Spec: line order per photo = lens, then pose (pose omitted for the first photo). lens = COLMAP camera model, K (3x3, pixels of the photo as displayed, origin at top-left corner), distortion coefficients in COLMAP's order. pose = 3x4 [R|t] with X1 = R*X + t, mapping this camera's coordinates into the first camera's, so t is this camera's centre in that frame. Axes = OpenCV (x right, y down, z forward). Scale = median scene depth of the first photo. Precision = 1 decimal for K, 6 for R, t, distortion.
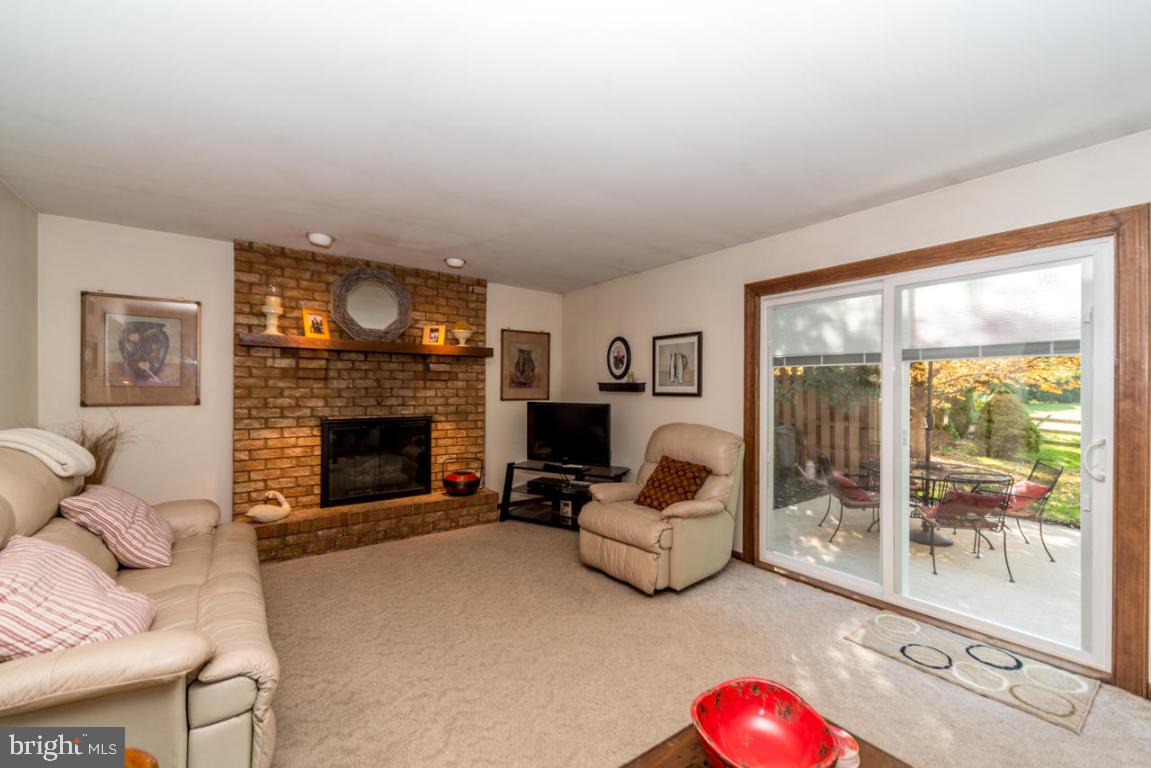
lens RADIAL K [[476.1, 0, 575.5], [0, 476.1, 384.0], [0, 0, 1]] dist [0.000474, 0.000063]
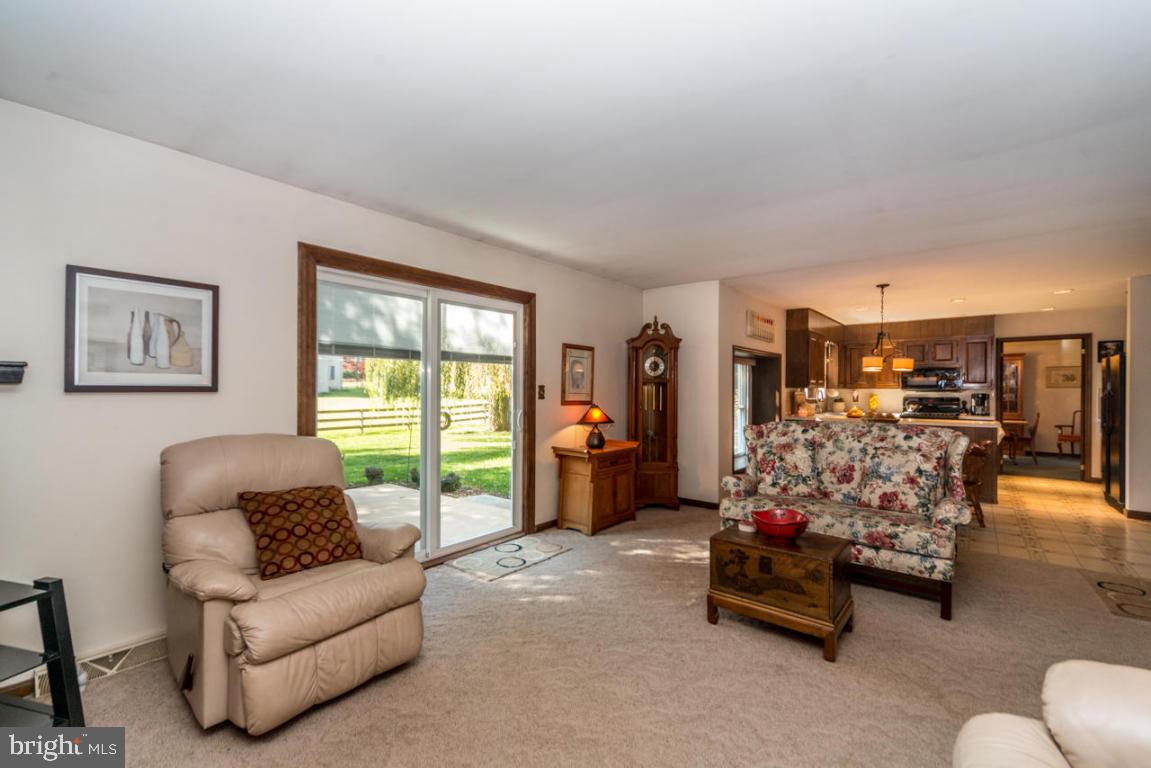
lens RADIAL K [[514.2, 0, 575.5], [0, 514.2, 384.0], [0, 0, 1]] dist [0.018995, 0.000081]
pose [[-0.281620, 0.010801, 0.959465, -0.671272], [-0.010667, 0.999840, -0.014386, 0.028068], [-0.959467, -0.014286, -0.281460, 0.978767]]
